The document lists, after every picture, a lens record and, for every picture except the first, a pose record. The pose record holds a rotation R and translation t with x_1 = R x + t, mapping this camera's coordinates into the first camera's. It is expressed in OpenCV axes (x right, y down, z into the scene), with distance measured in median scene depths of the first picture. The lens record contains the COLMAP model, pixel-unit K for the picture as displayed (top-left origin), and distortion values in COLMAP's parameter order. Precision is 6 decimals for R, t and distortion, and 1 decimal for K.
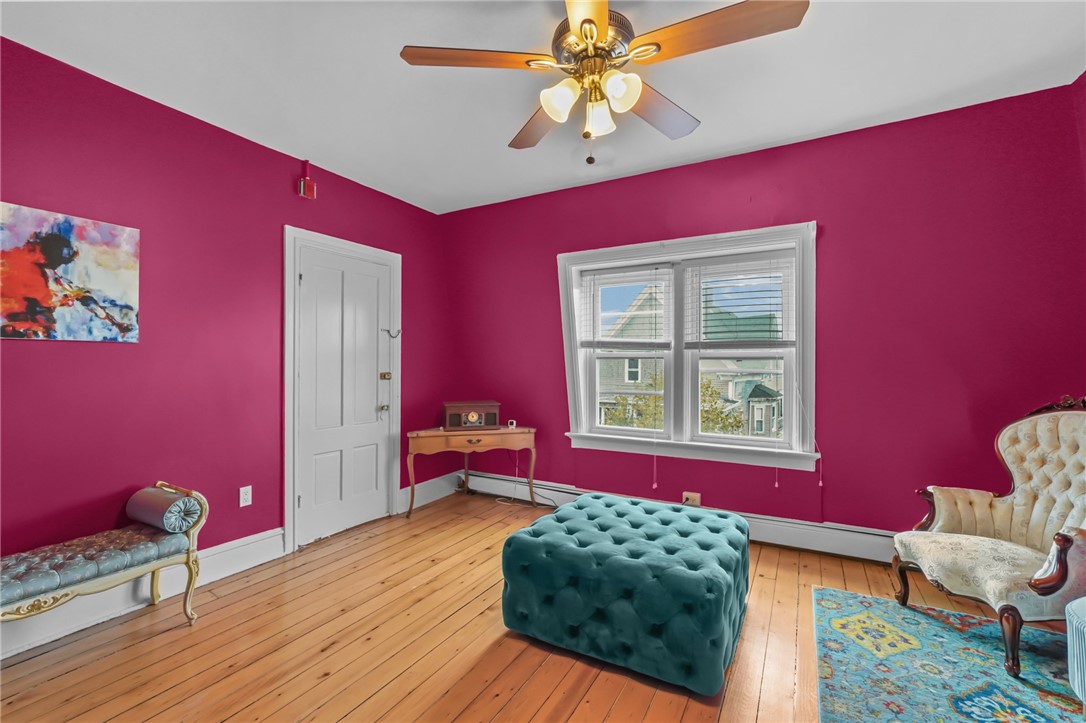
lens RADIAL K [[470.5, 0, 528.1], [0, 470.5, 359.1], [0, 0, 1]] dist [0.000438, 0.000752]
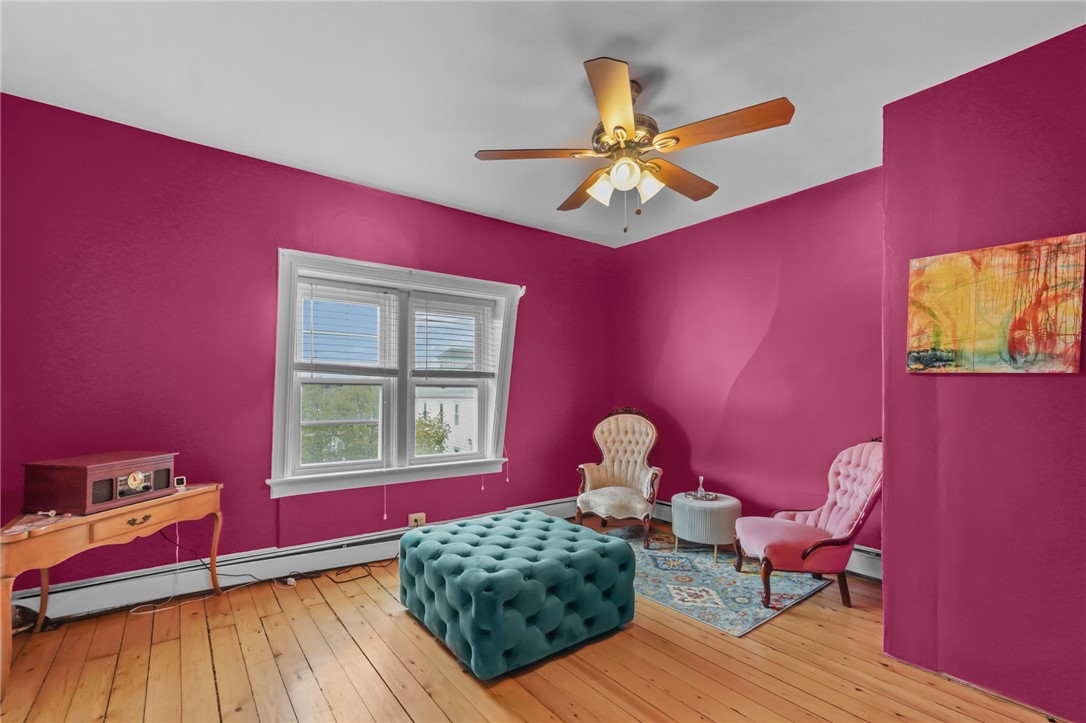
lens RADIAL K [[485.5, 0, 536.2], [0, 485.5, 377.0], [0, 0, 1]] dist [-0.010261, 0.000322]
pose [[0.392527, 0.022933, 0.919455, -0.531835], [-0.012742, 0.999729, -0.019495, -0.002080], [-0.919652, -0.004064, 0.392713, 0.324618]]
